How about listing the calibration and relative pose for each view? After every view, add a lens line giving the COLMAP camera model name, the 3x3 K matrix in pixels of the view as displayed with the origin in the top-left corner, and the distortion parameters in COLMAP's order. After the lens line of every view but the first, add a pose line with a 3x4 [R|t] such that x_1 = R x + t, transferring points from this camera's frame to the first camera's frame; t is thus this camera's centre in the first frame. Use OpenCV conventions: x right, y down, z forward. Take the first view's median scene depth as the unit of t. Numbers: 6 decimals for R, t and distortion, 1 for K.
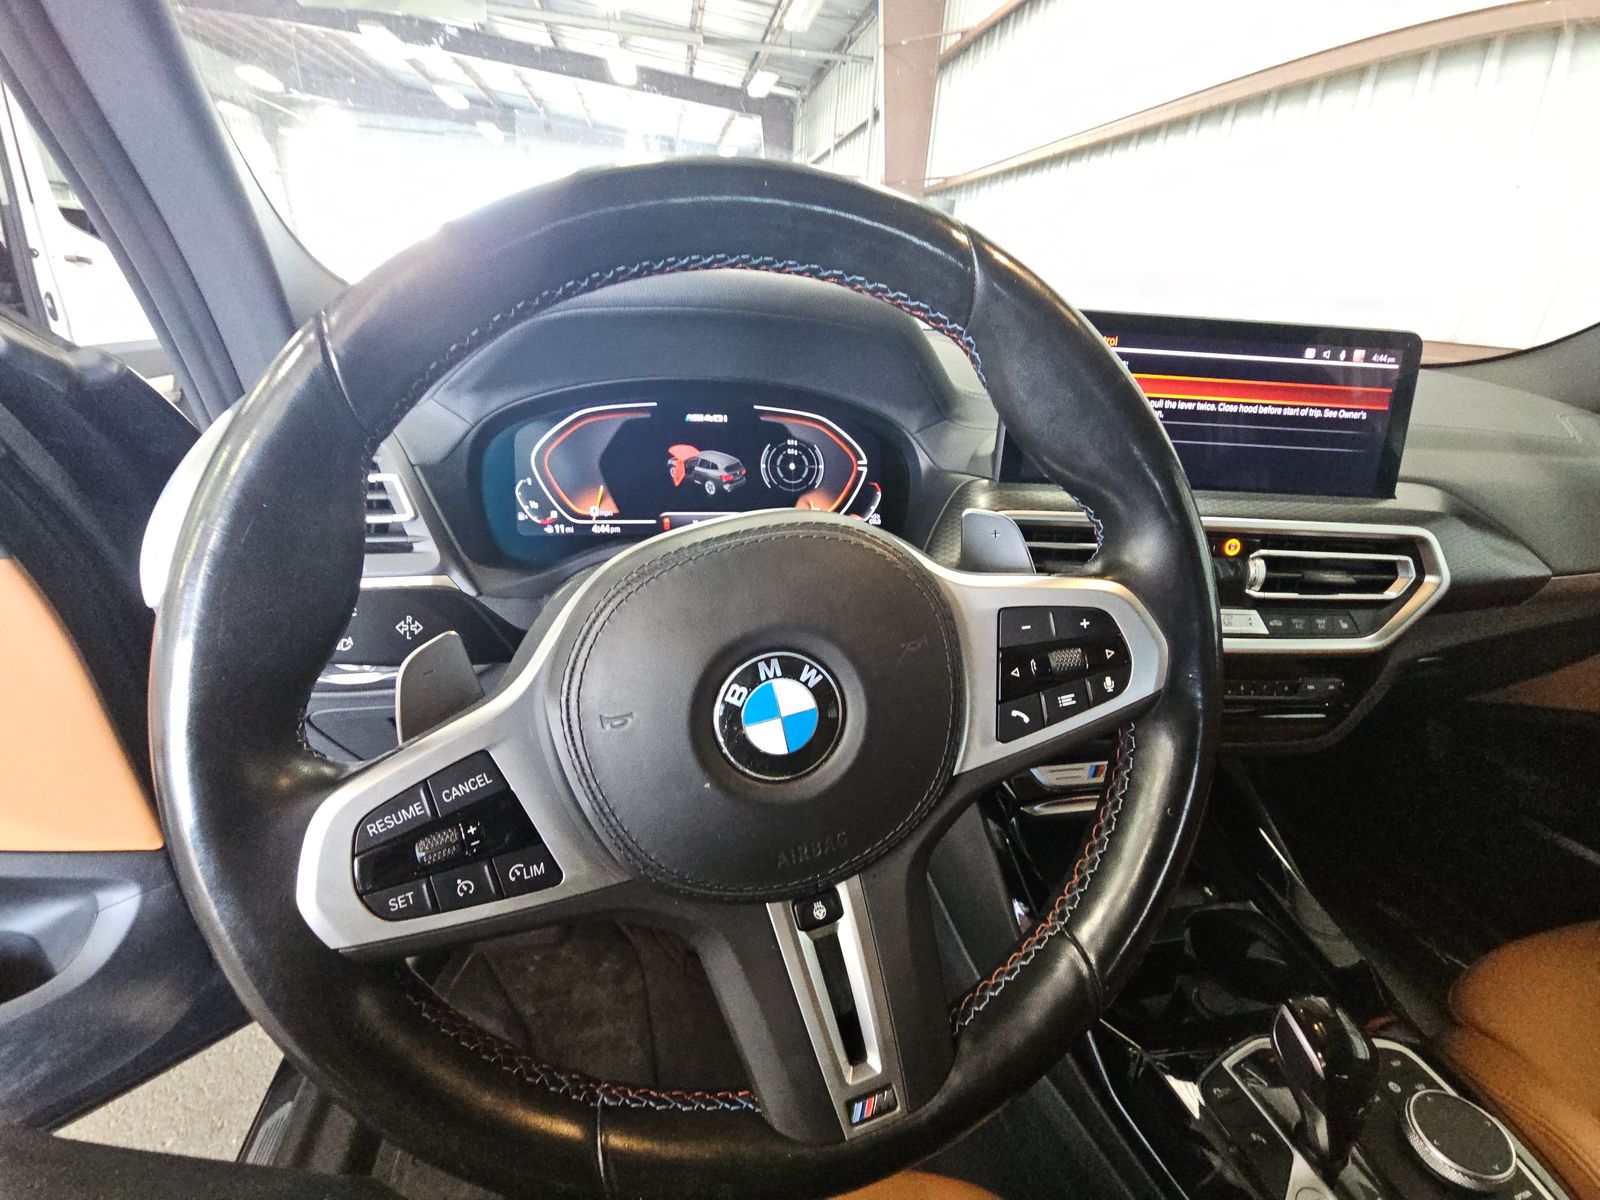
lens RADIAL K [[666.7, 0, 783.9], [0, 666.7, 587.3], [0, 0, 1]] dist [0.015670, -0.012317]
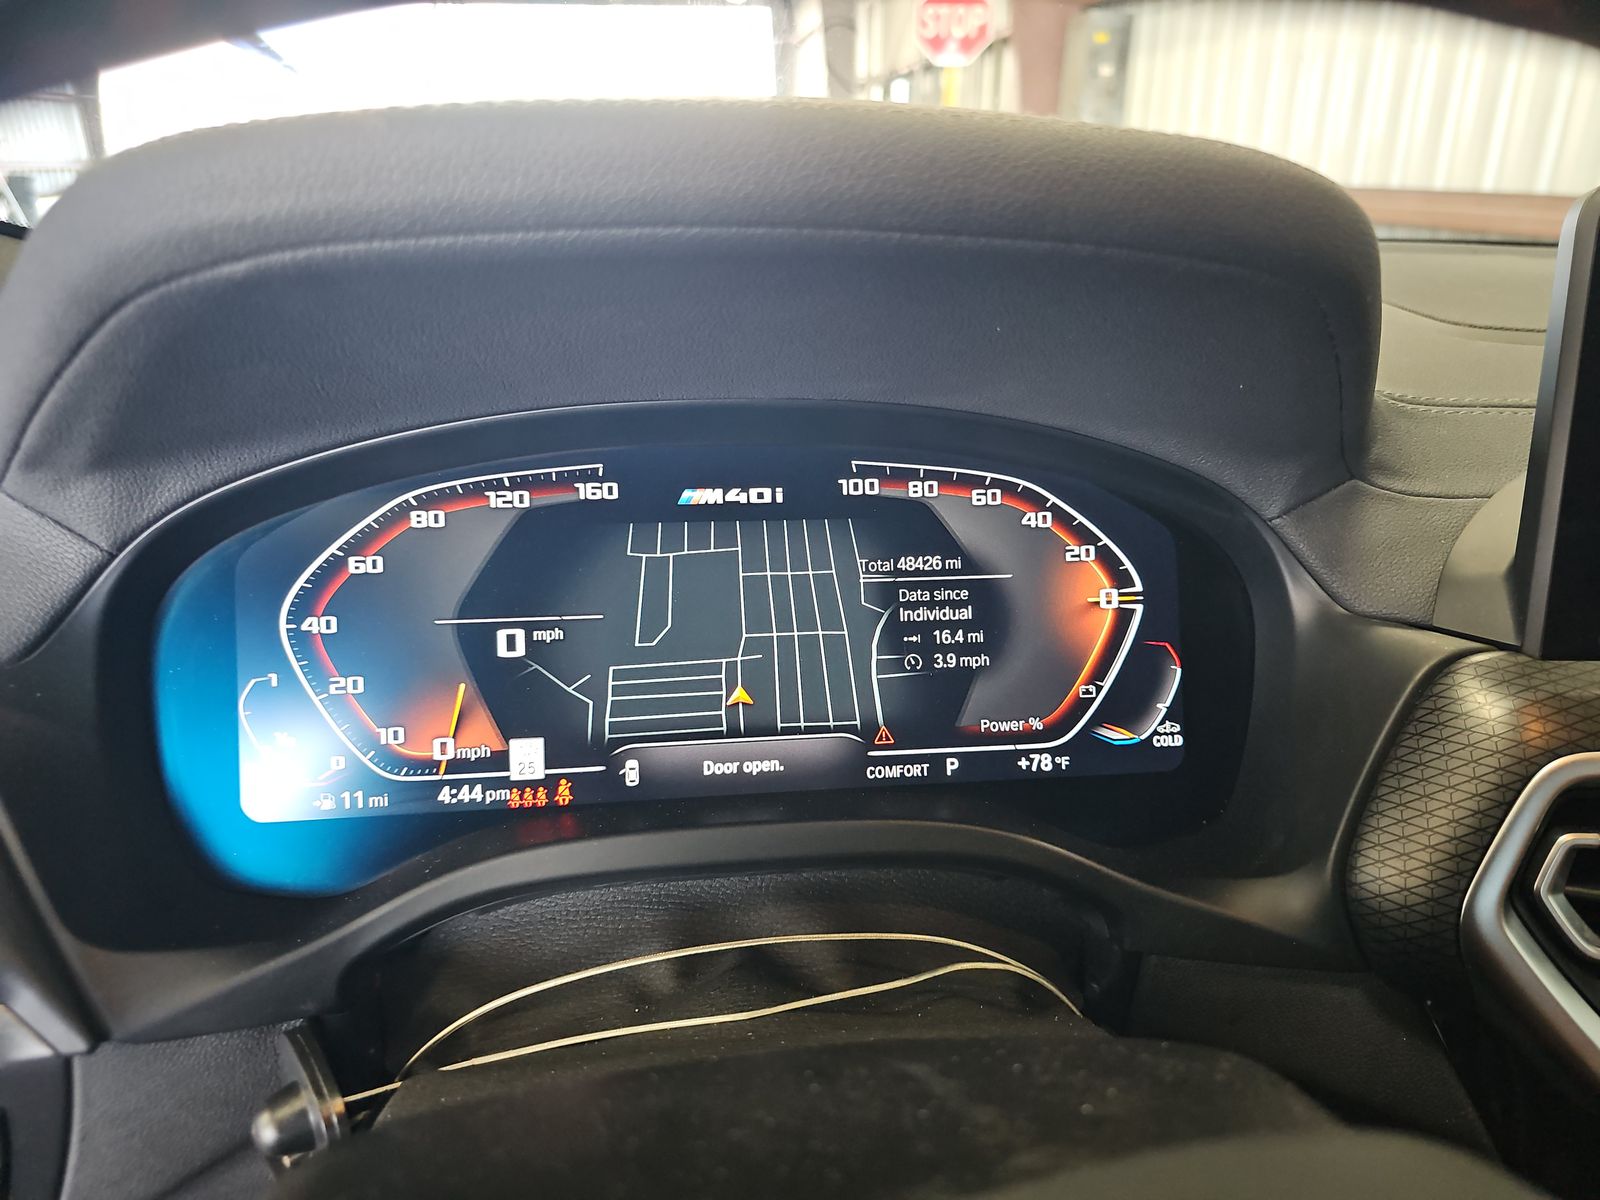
lens RADIAL K [[1110.2, 0, 800.0], [0, 1110.2, 600.0], [0, 0, 1]] dist [-0.000024, -0.002149]
pose [[0.998355, -0.020570, -0.053520, -0.043733], [0.017782, 0.998486, -0.052052, -0.162372], [0.054510, 0.051015, 0.997209, 0.372357]]
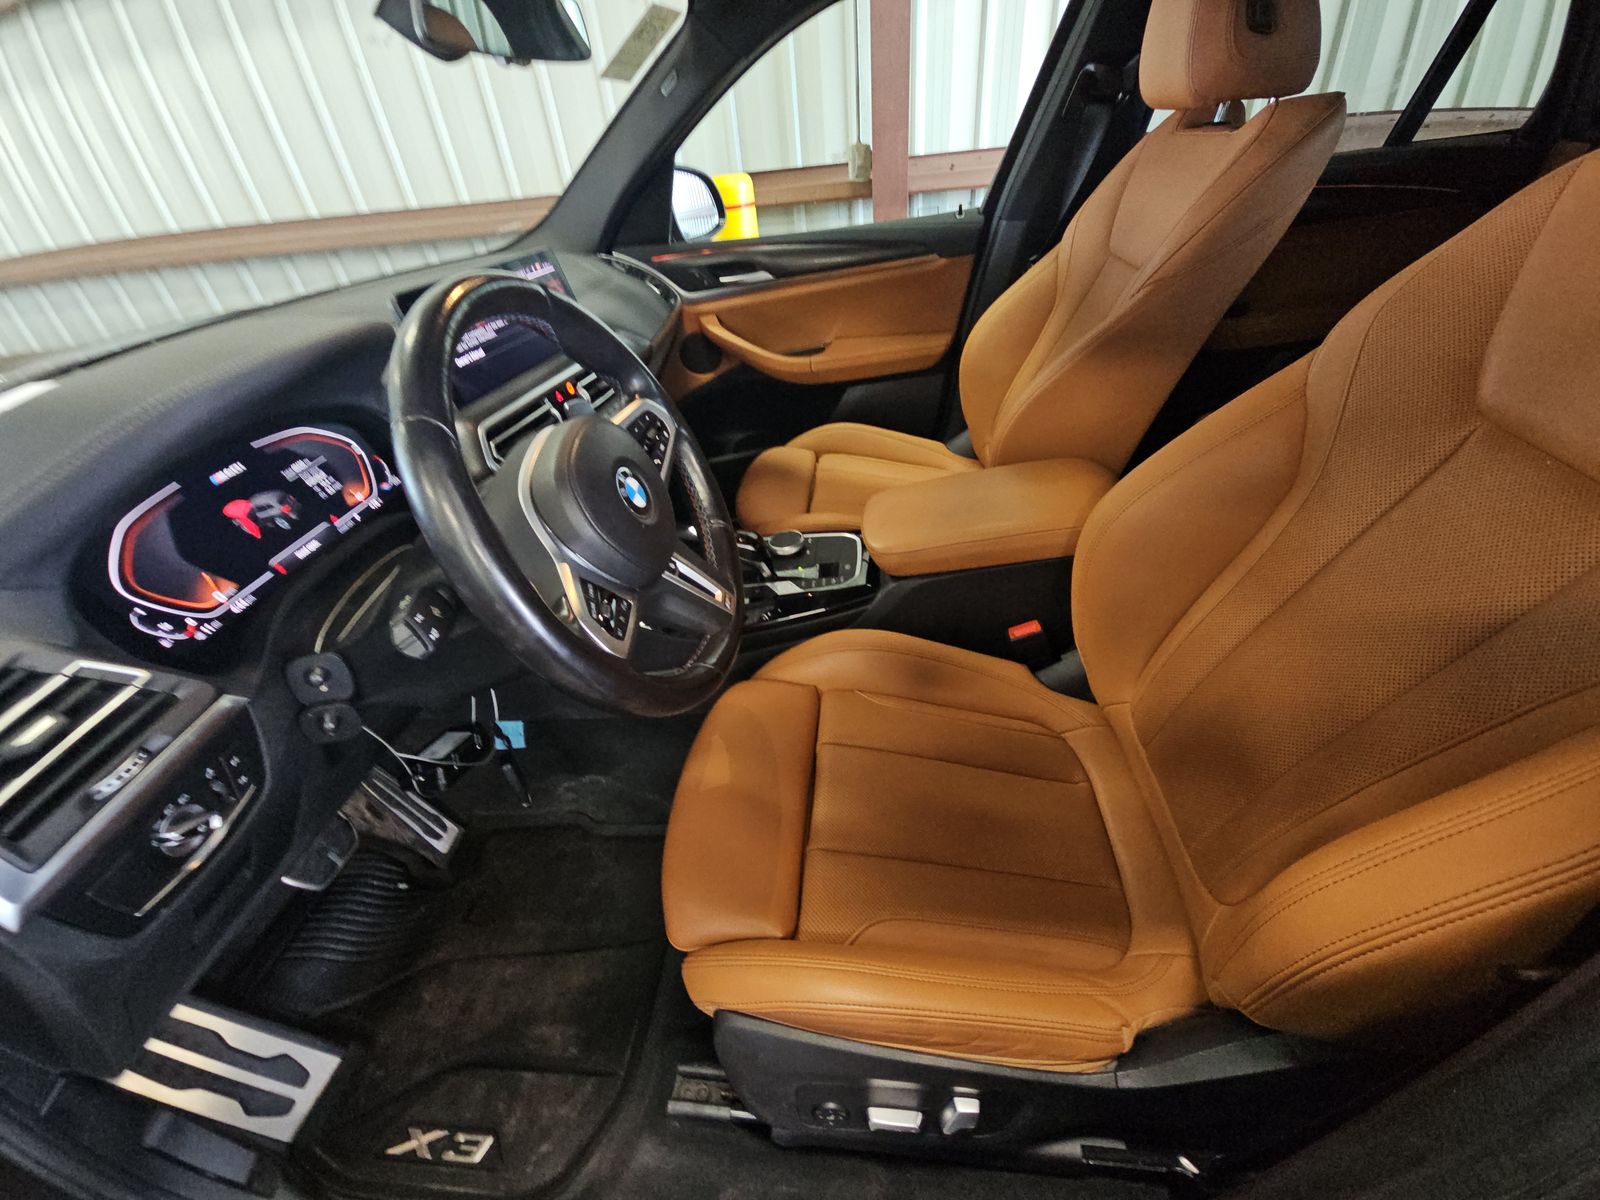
lens RADIAL K [[647.5, 0, 800.0], [0, 647.5, 600.0], [0, 0, 1]] dist [0.001000, -0.000309]
pose [[0.272200, -0.629202, 0.728019, -0.776856], [0.487948, 0.742353, 0.459150, -0.133283], [-0.829345, 0.230255, 0.509086, -0.266039]]
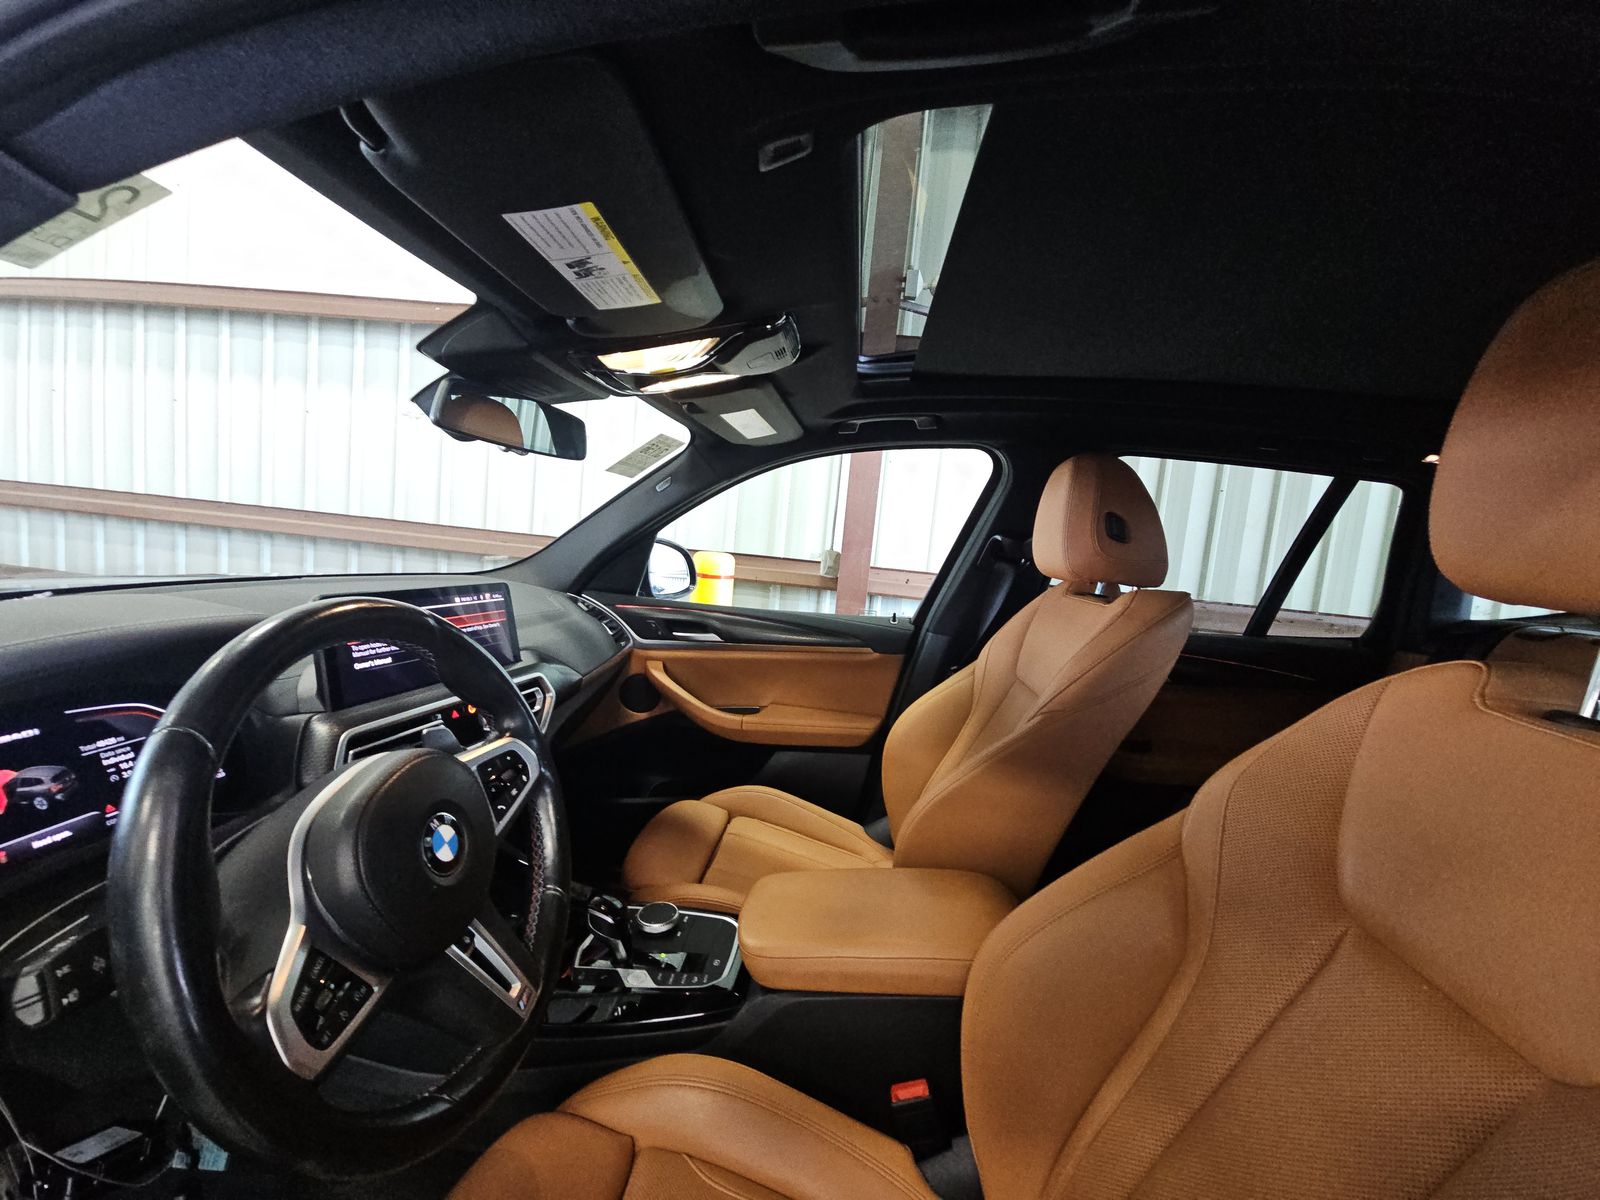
lens RADIAL K [[661.5, 0, 800.0], [0, 661.5, 600.0], [0, 0, 1]] dist [0.002079, -0.008650]
pose [[0.283207, -0.132526, 0.949858, -0.679450], [0.324962, 0.945080, 0.034970, -0.106517], [-0.902327, 0.298764, 0.310719, -0.392177]]
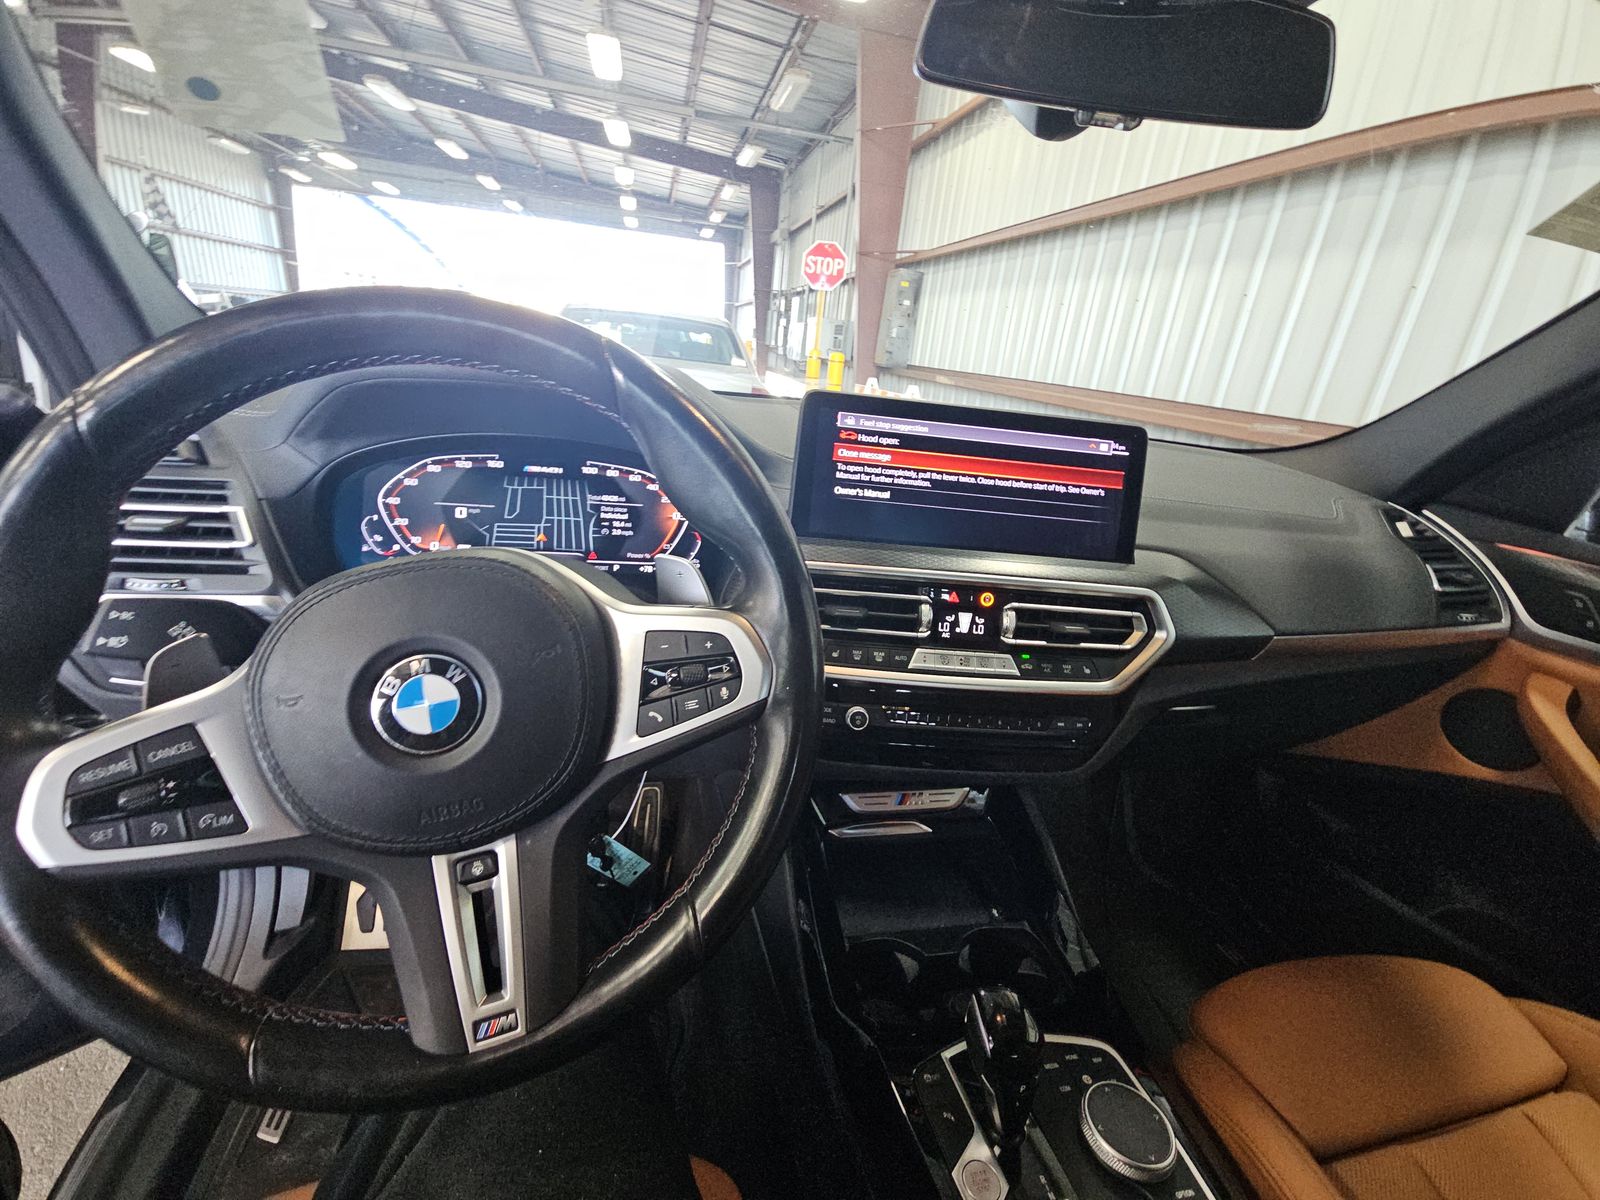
lens RADIAL K [[666.7, 0, 783.9], [0, 666.7, 587.3], [0, 0, 1]] dist [0.015670, -0.012317]
pose [[0.998677, 0.038717, 0.033854, 0.271173], [-0.036190, 0.996725, -0.072316, 0.015778], [-0.036543, 0.070995, 0.996807, -0.144031]]
